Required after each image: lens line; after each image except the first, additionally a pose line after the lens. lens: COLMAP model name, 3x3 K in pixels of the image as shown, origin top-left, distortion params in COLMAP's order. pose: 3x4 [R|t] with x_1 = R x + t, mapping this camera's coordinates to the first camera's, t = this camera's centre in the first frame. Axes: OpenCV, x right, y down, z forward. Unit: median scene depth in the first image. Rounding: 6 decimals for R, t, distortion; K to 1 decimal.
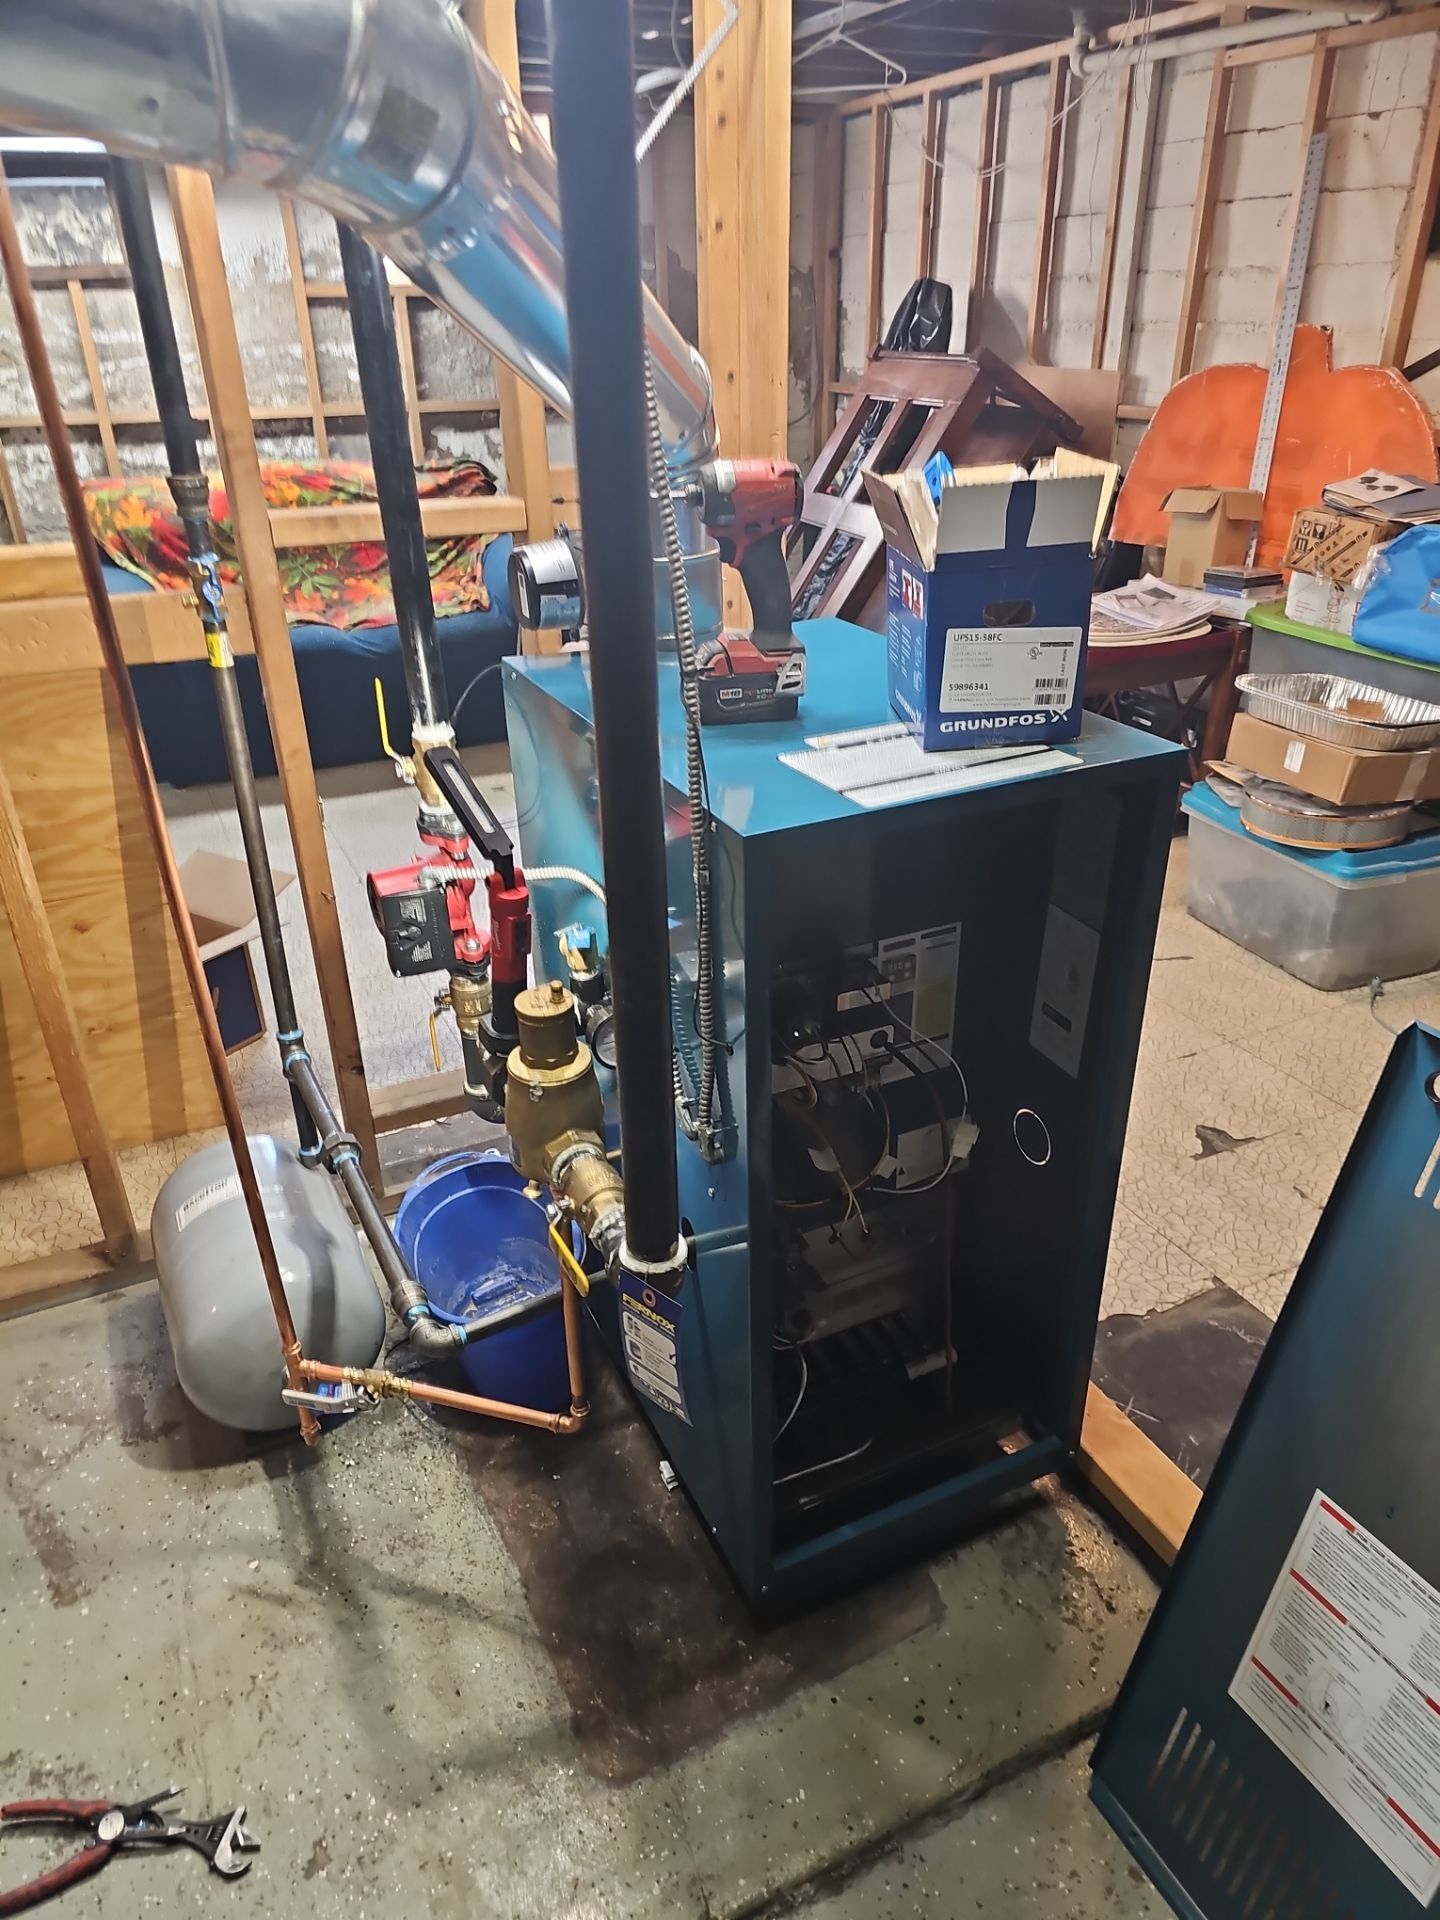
lens RADIAL K [[1286.8, 0, 723.0], [0, 1286.8, 974.4], [0, 0, 1]] dist [0.033750, -0.022293]
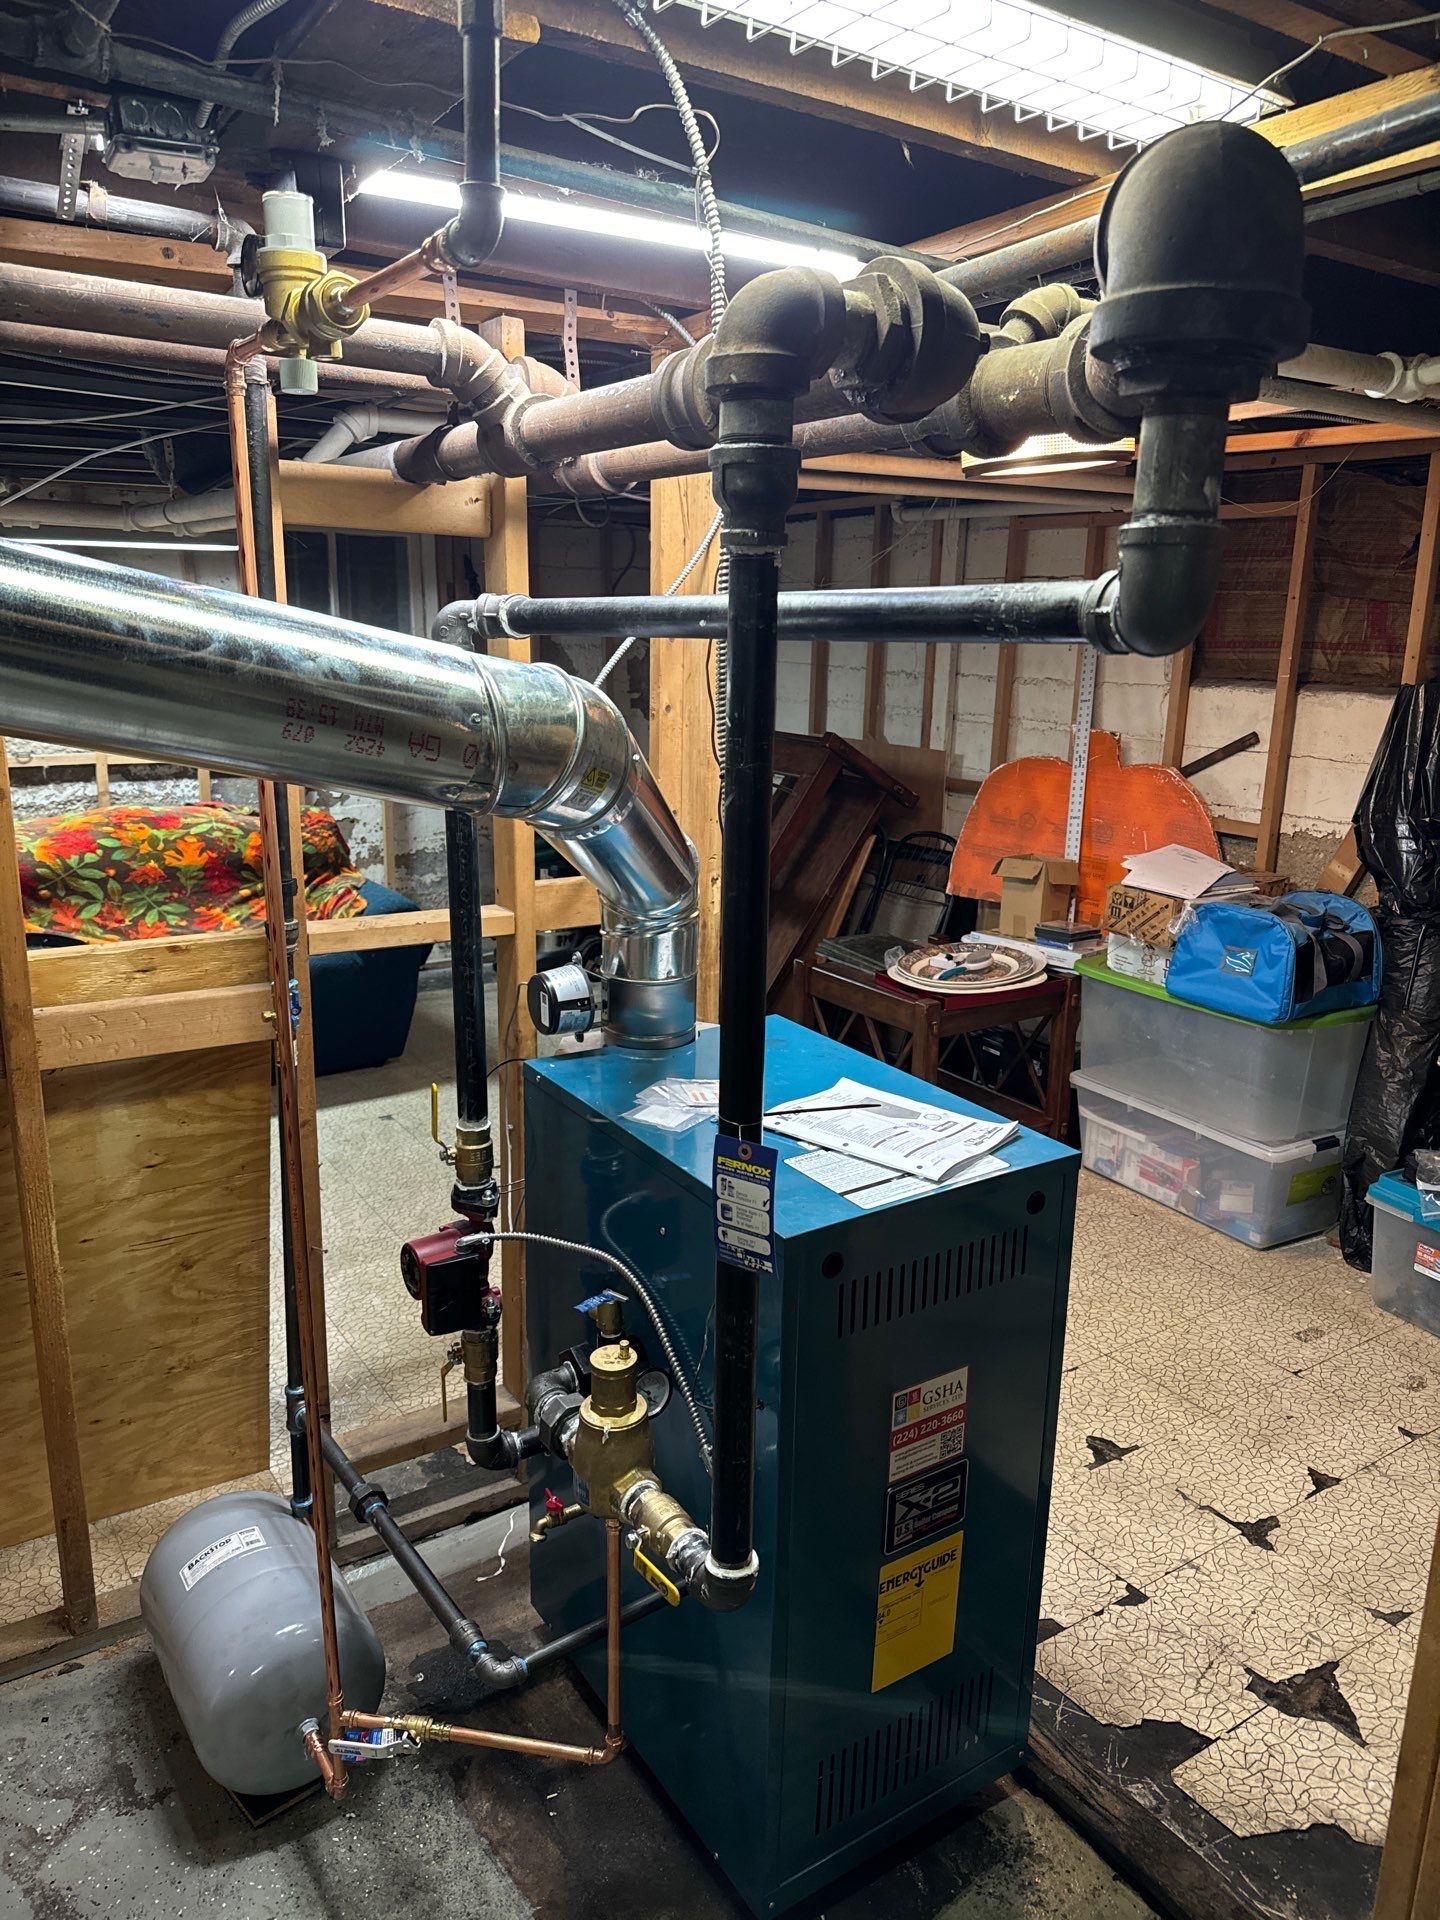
lens RADIAL K [[1357.3, 0, 715.1], [0, 1357.3, 976.5], [0, 0, 1]] dist [0.037061, -0.039668]
pose [[0.991249, -0.001669, 0.131996, -0.114496], [0.030144, 0.976363, -0.214024, -0.030608], [-0.128518, 0.216130, 0.967869, -0.201385]]
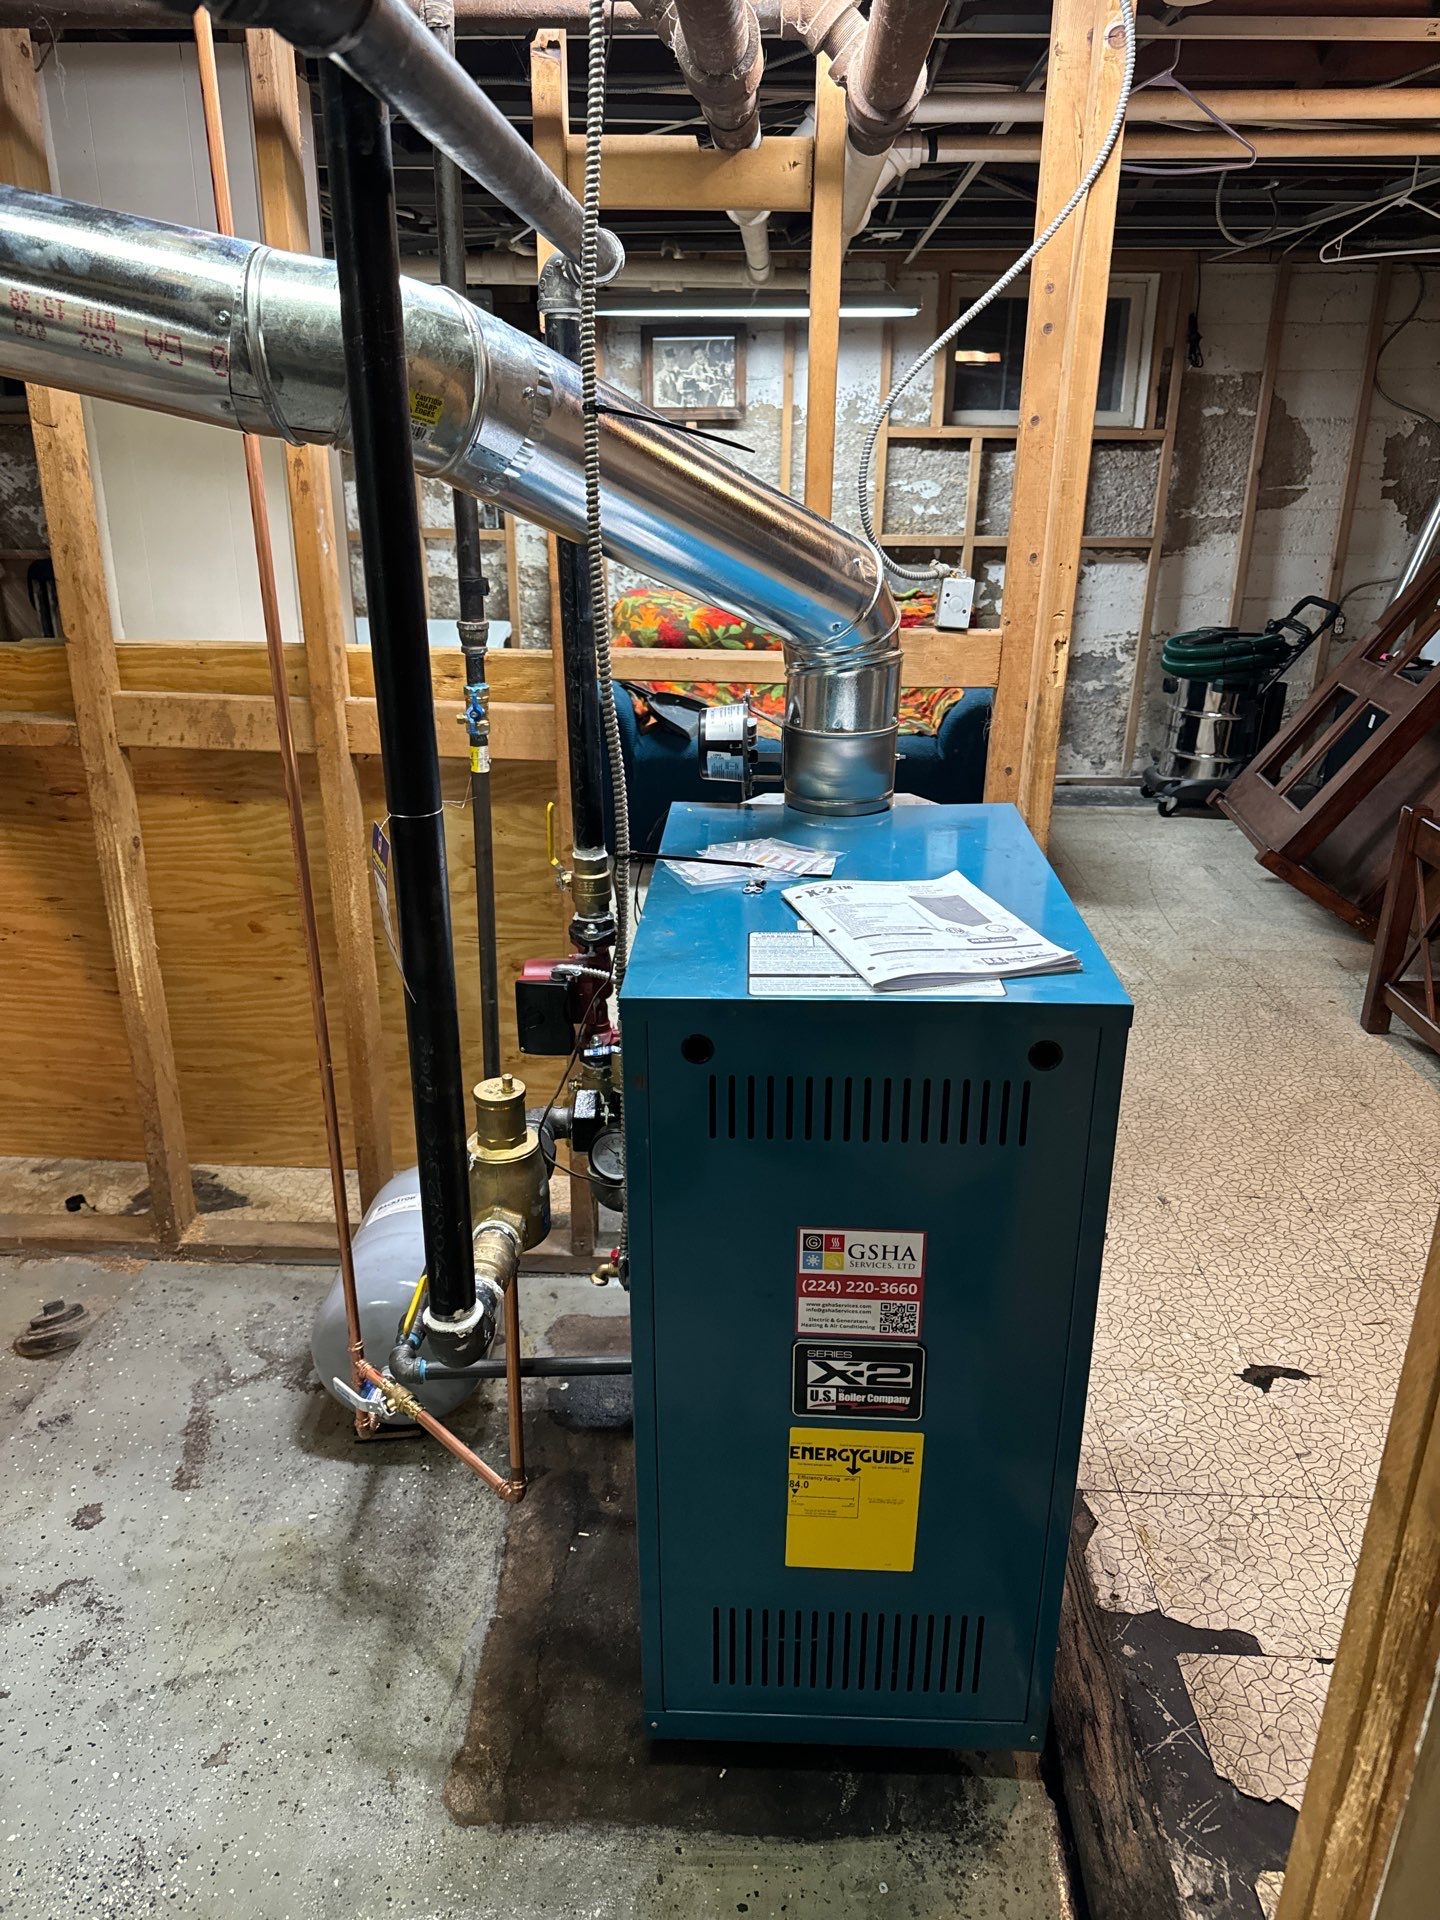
lens RADIAL K [[1357.3, 0, 707.6], [0, 1357.3, 969.3], [0, 0, 1]] dist [0.037061, -0.039668]
pose [[0.882778, 0.196120, -0.426897, 0.283376], [-0.235814, 0.970908, -0.041594, -0.042574], [0.406320, 0.137387, 0.903343, -0.027055]]
